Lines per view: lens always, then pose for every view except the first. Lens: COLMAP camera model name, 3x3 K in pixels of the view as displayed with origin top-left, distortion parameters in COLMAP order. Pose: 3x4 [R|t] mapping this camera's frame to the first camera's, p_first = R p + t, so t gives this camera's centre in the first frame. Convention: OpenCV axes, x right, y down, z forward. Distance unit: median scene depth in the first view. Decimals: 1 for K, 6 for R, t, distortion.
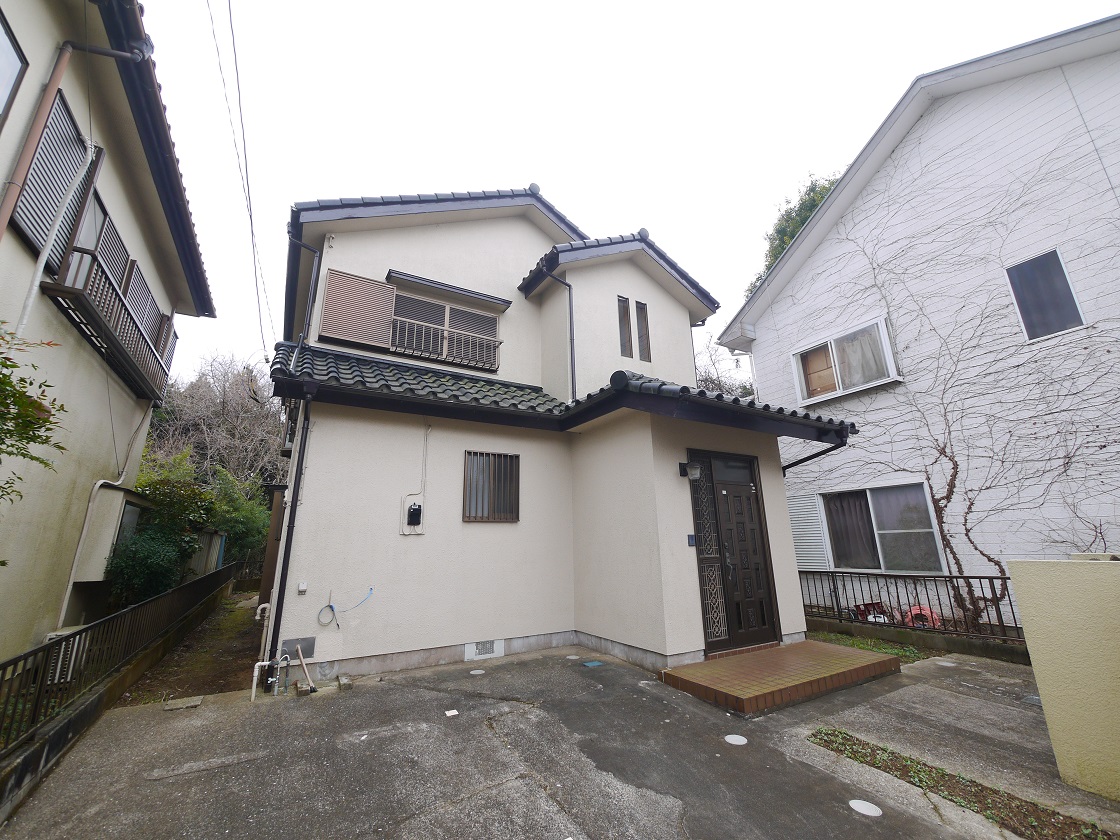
lens RADIAL K [[462.4, 0, 557.2], [0, 462.4, 413.5], [0, 0, 1]] dist [-0.008034, 0.000822]
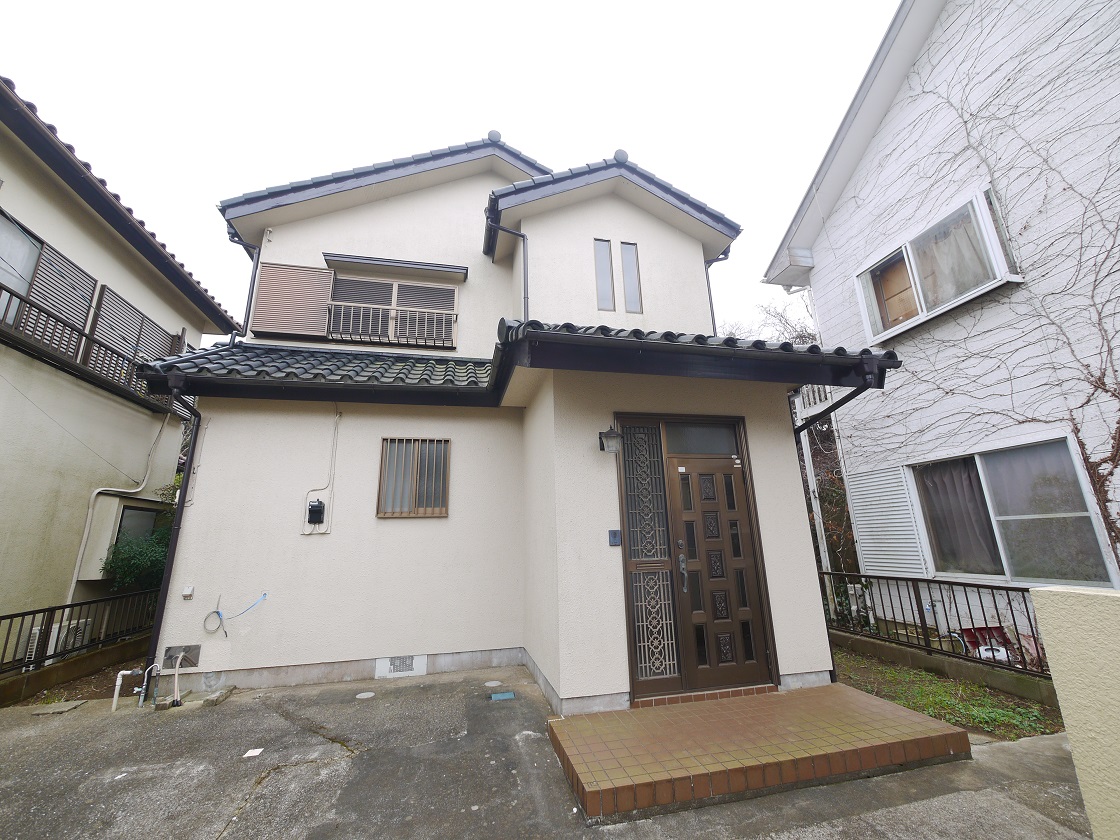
lens RADIAL K [[462.4, 0, 557.2], [0, 462.4, 413.5], [0, 0, 1]] dist [-0.008034, 0.000822]
pose [[0.954136, -0.087376, -0.286341, 0.407372], [0.092054, 0.995750, 0.002891, 0.067486], [0.284871, -0.029117, 0.958124, 0.274561]]
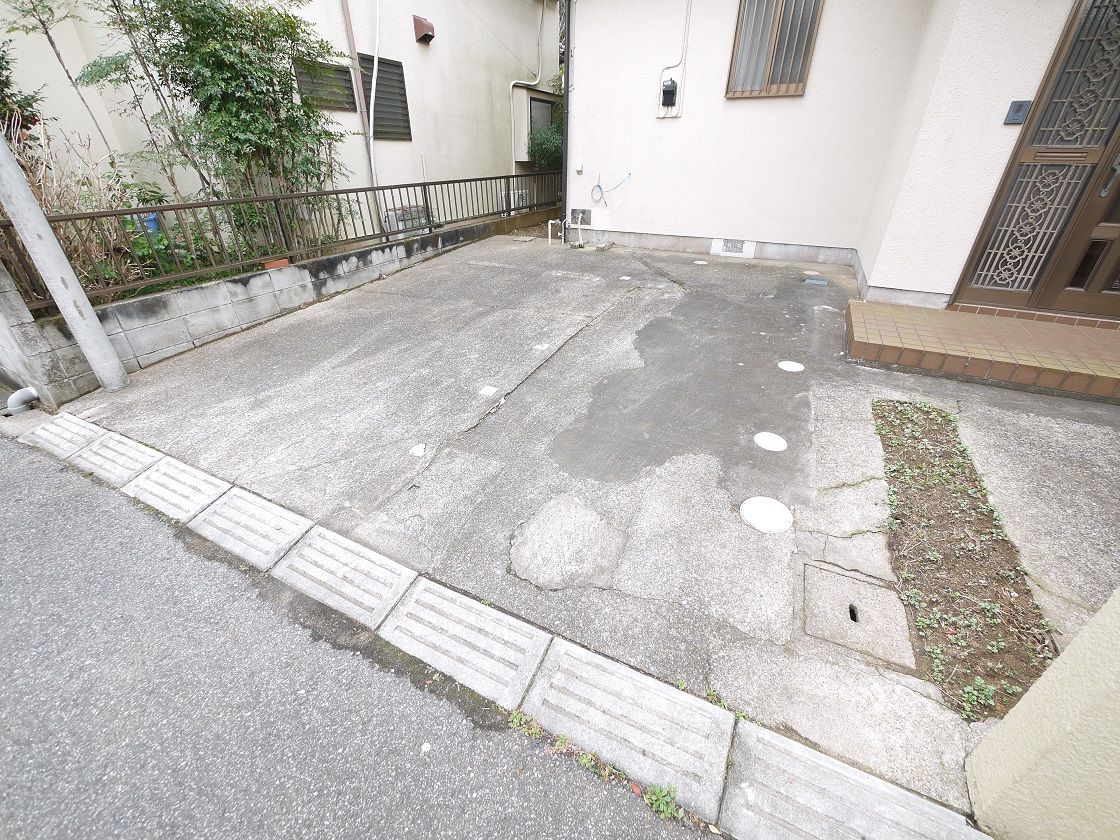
lens RADIAL K [[462.4, 0, 557.2], [0, 462.4, 413.5], [0, 0, 1]] dist [-0.008034, 0.000822]
pose [[0.542888, 0.428663, -0.722163, 0.513401], [0.217321, 0.758918, 0.613852, 0.087642], [0.811199, -0.490195, 0.318850, 0.195955]]
